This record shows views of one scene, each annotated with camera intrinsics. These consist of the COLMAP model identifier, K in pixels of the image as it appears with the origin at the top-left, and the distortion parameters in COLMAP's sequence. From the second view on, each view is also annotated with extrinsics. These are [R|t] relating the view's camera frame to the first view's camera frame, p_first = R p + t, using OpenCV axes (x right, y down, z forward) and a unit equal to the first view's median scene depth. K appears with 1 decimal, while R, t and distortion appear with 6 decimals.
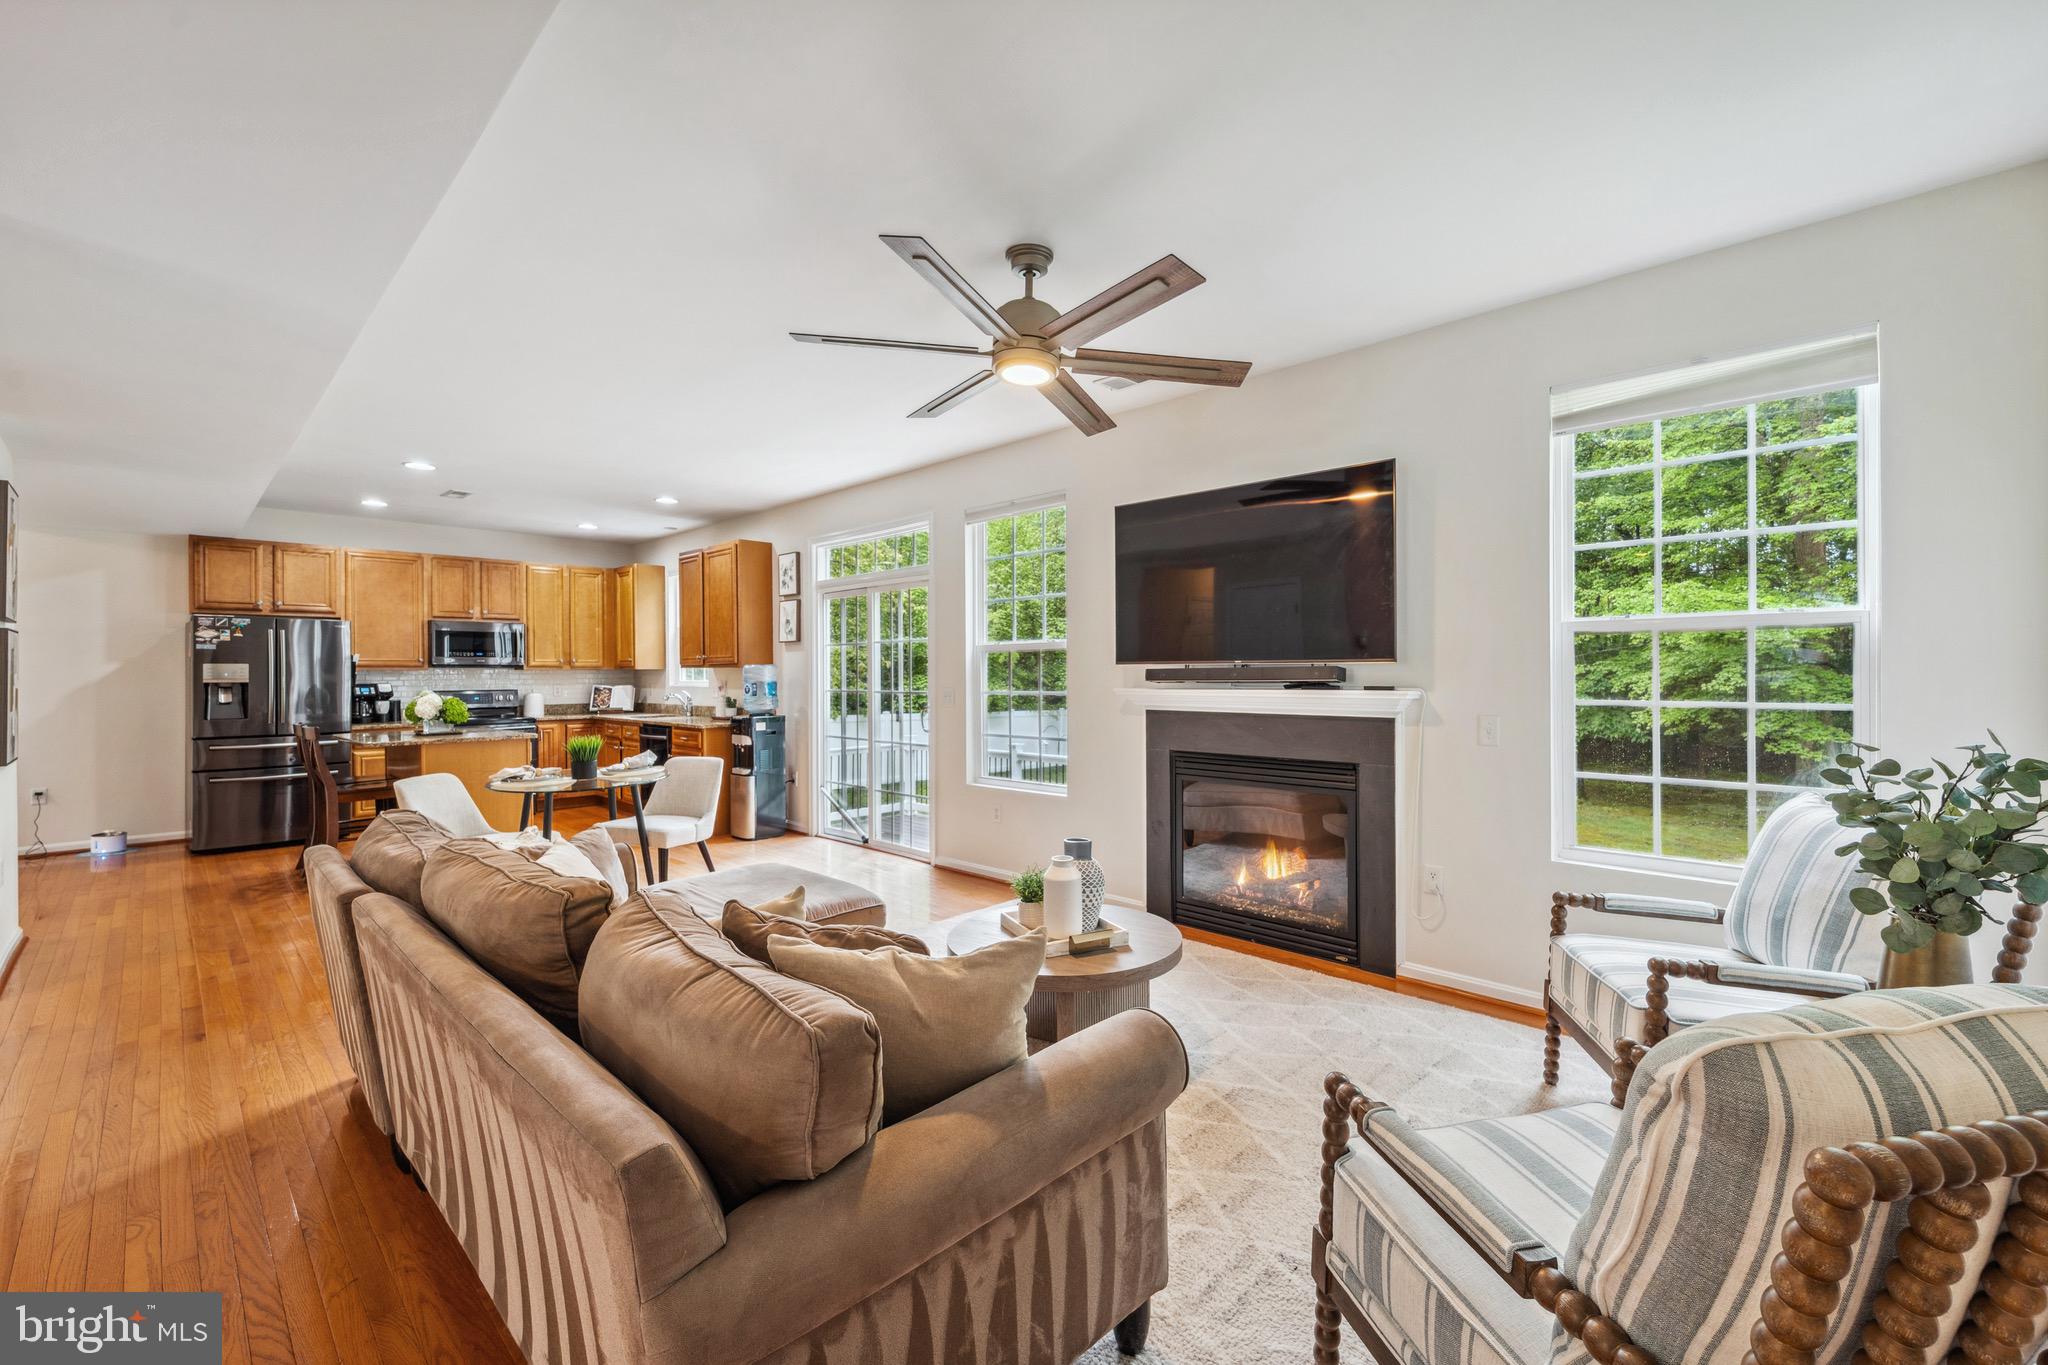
lens RADIAL K [[843.4, 0, 1049.8], [0, 843.4, 675.9], [0, 0, 1]] dist [-0.000766, 0.003054]
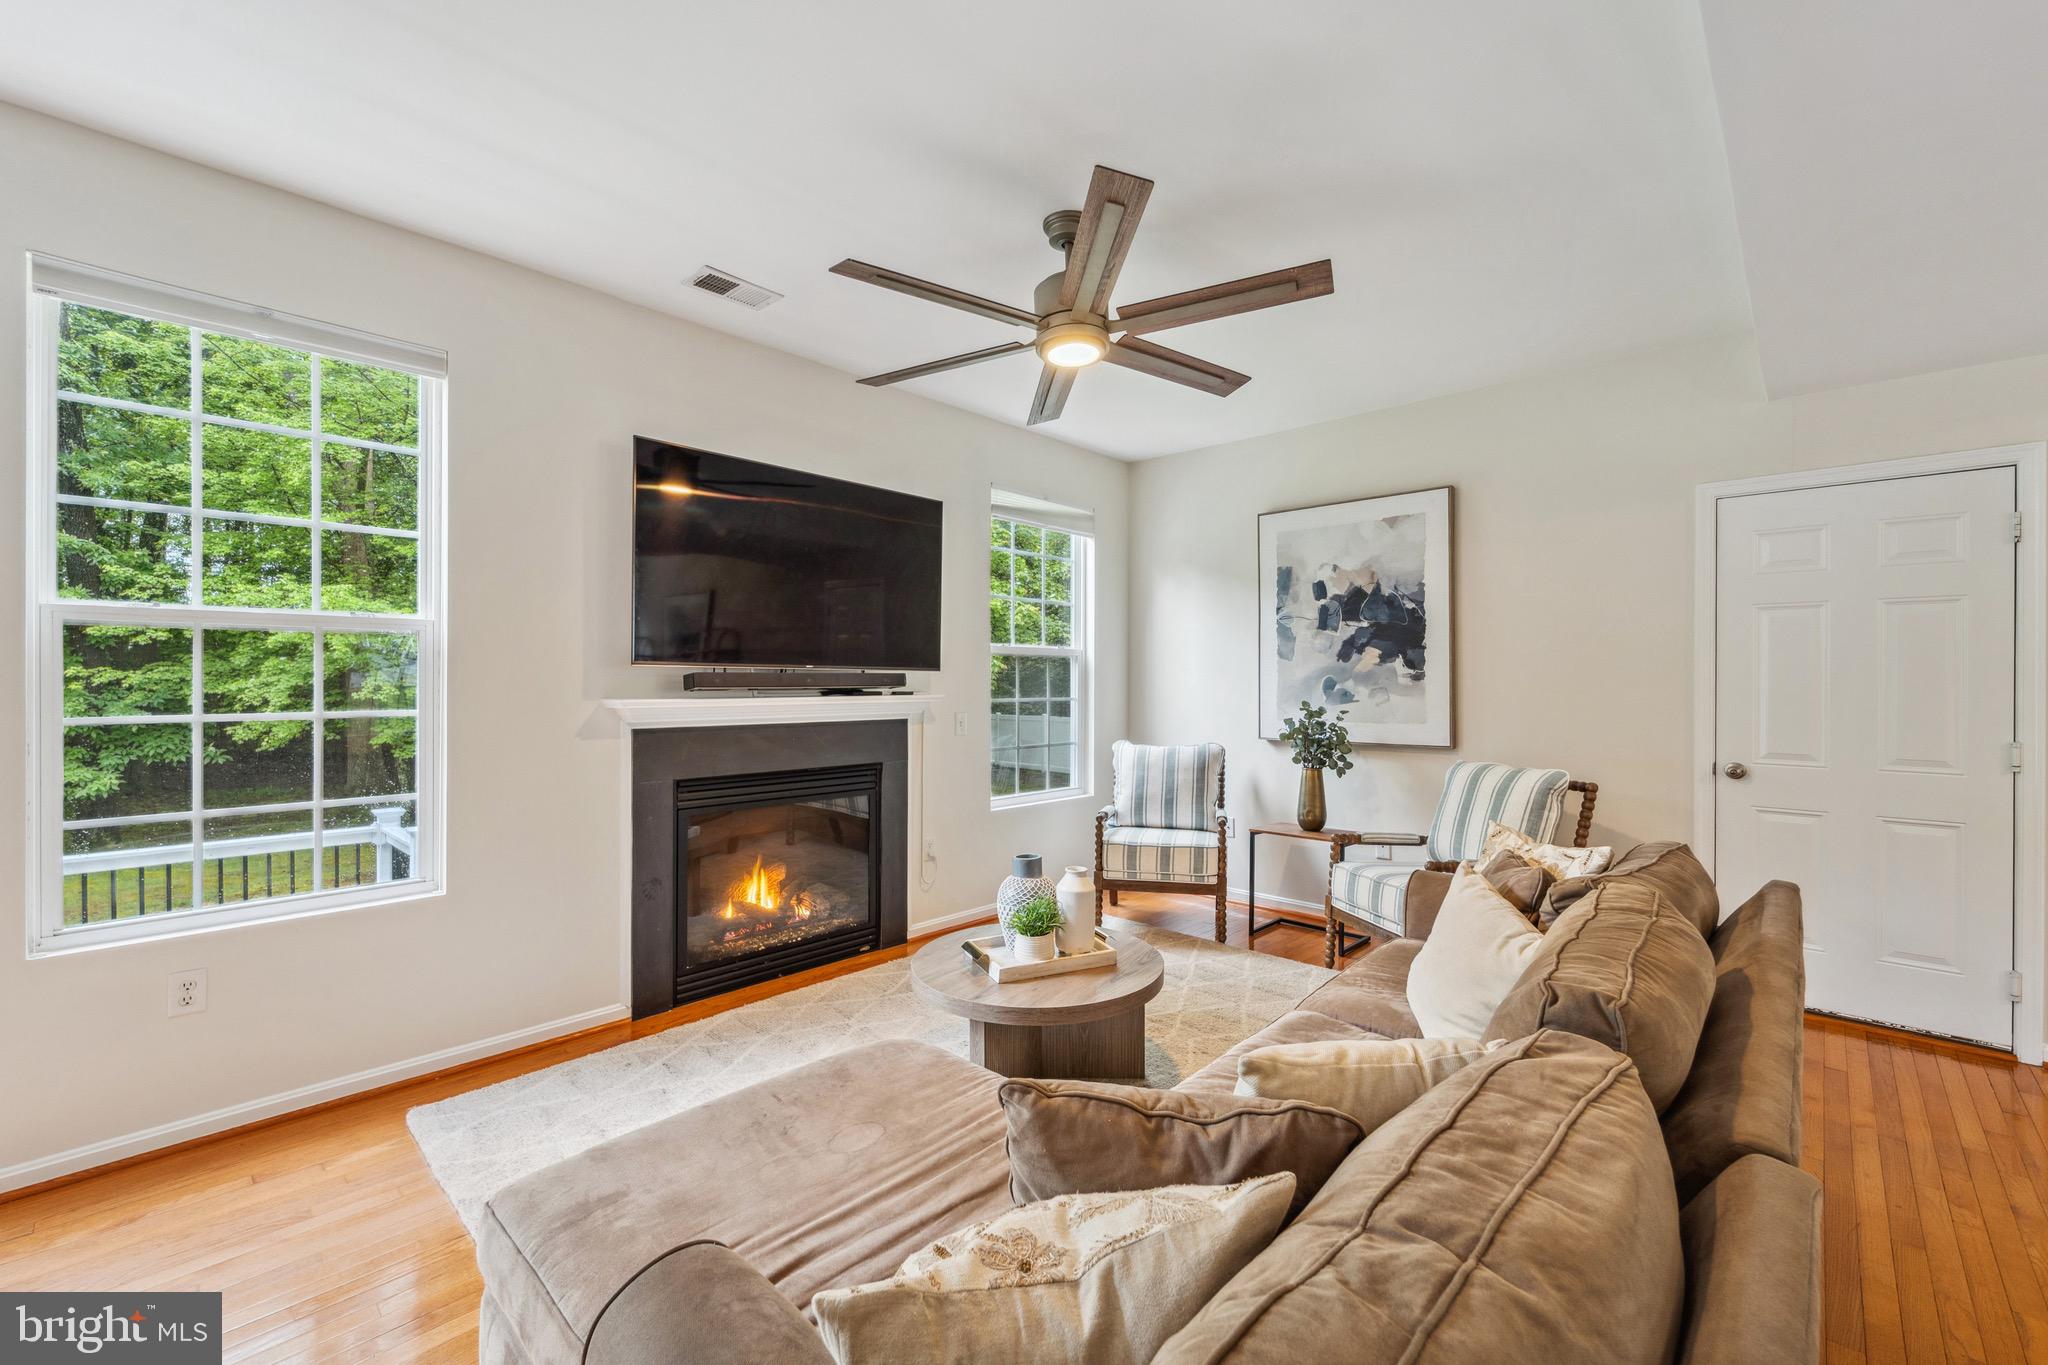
lens RADIAL K [[843.4, 0, 1017.2], [0, 843.4, 668.7], [0, 0, 1]] dist [-0.000766, 0.003054]
pose [[0.007218, 0.016172, 0.999843, -0.617025], [0.000359, 0.999869, -0.016175, 0.000106], [-0.999974, 0.000475, 0.007212, 0.685883]]
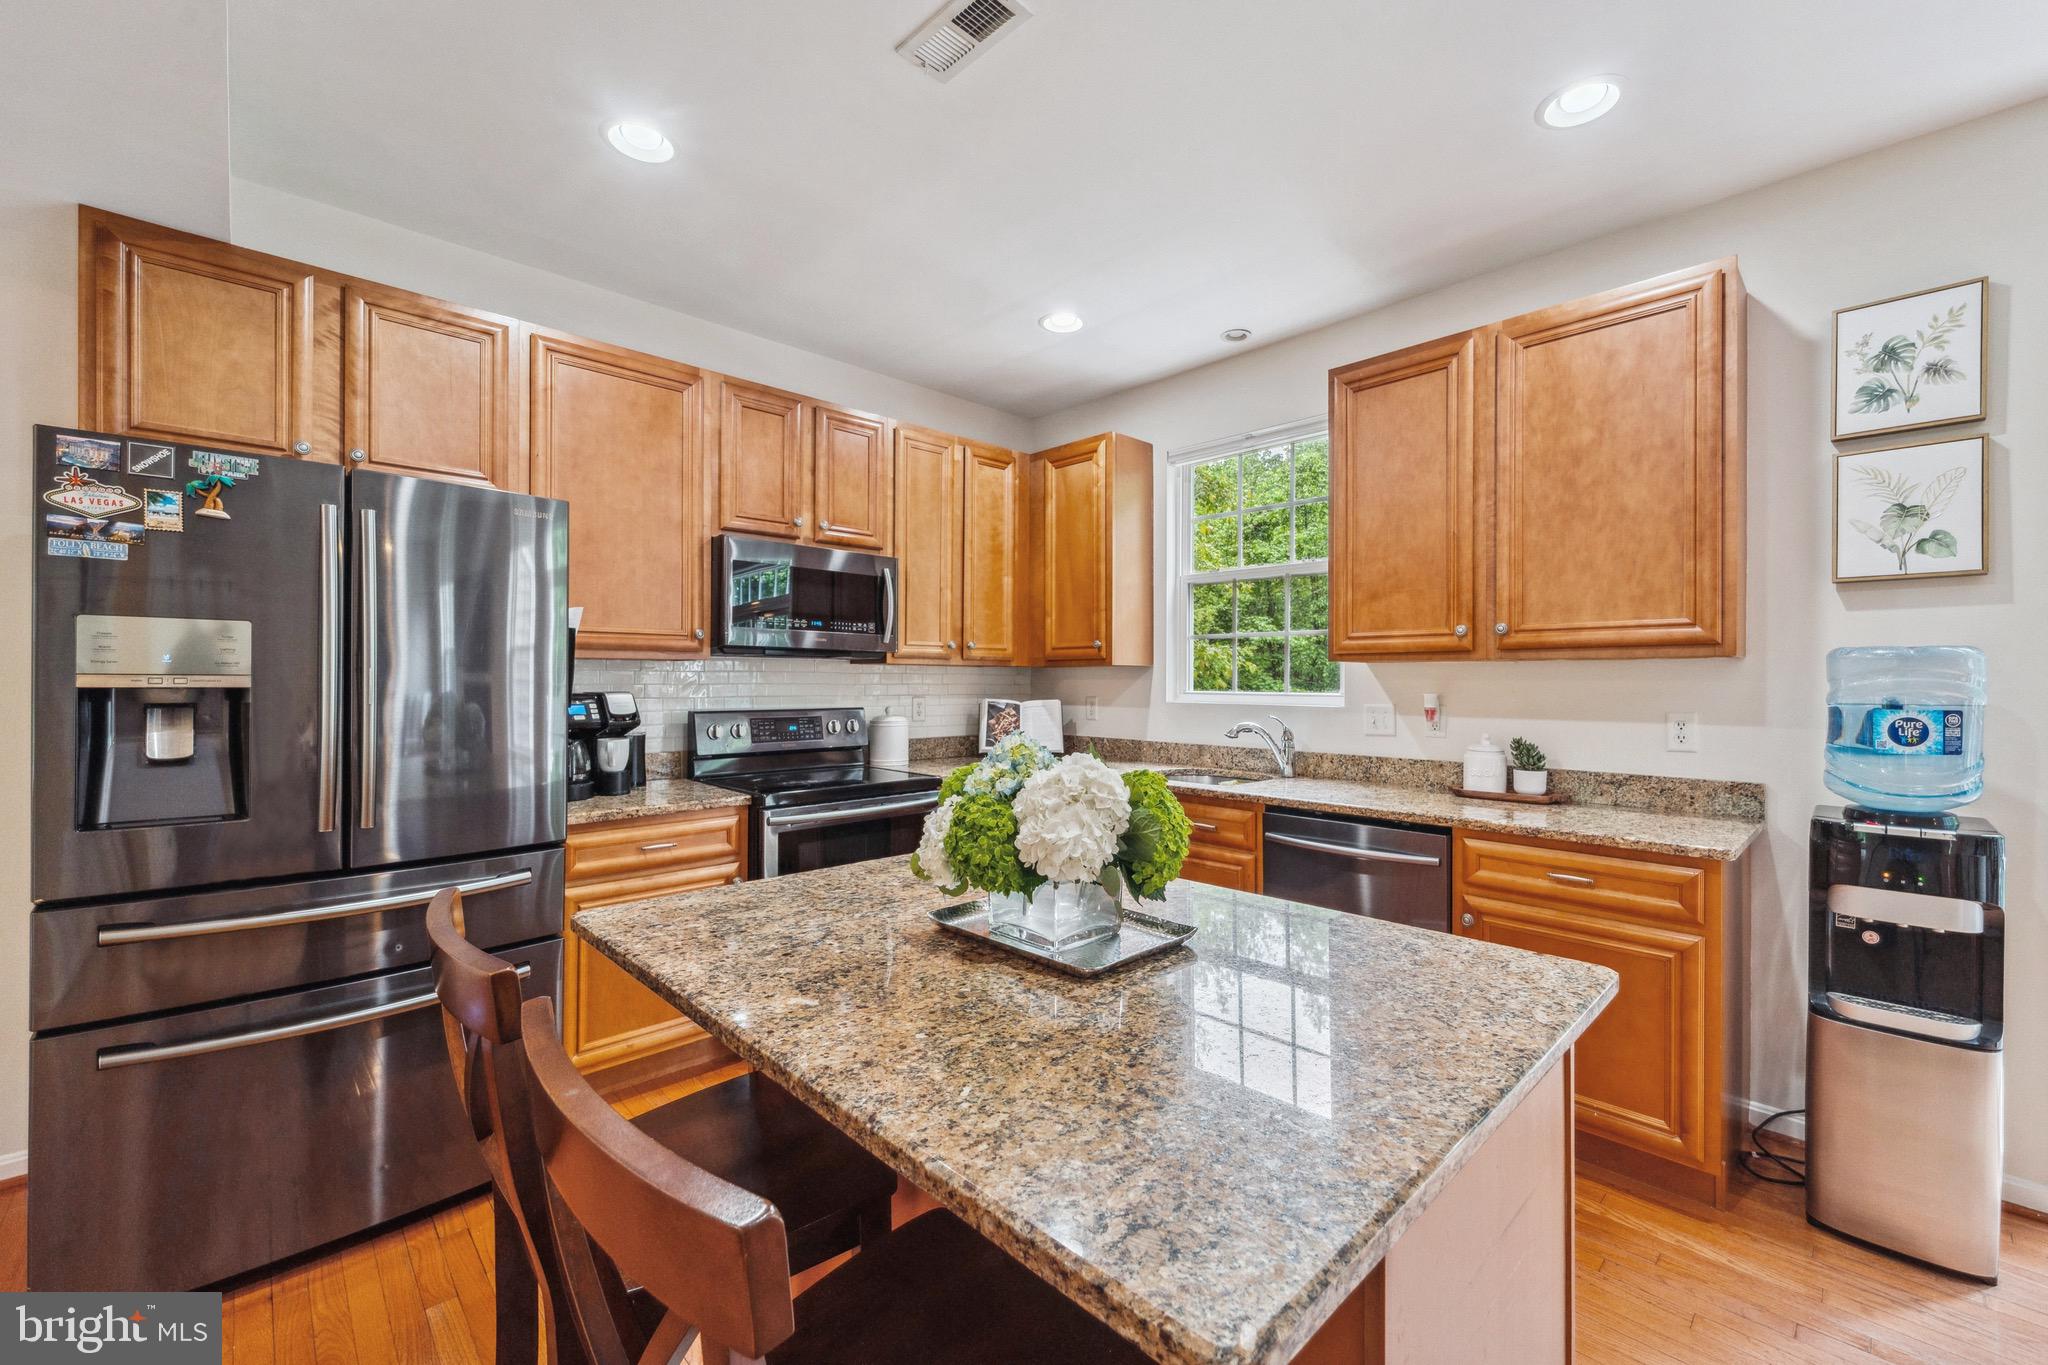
lens RADIAL K [[843.4, 0, 1052.5], [0, 843.4, 681.6], [0, 0, 1]] dist [-0.000766, 0.003054]
pose [[0.998743, 0.011194, -0.048856, -1.000741], [-0.011332, 0.999933, -0.002560, 0.005191], [0.048824, 0.003110, 0.998803, 1.096416]]
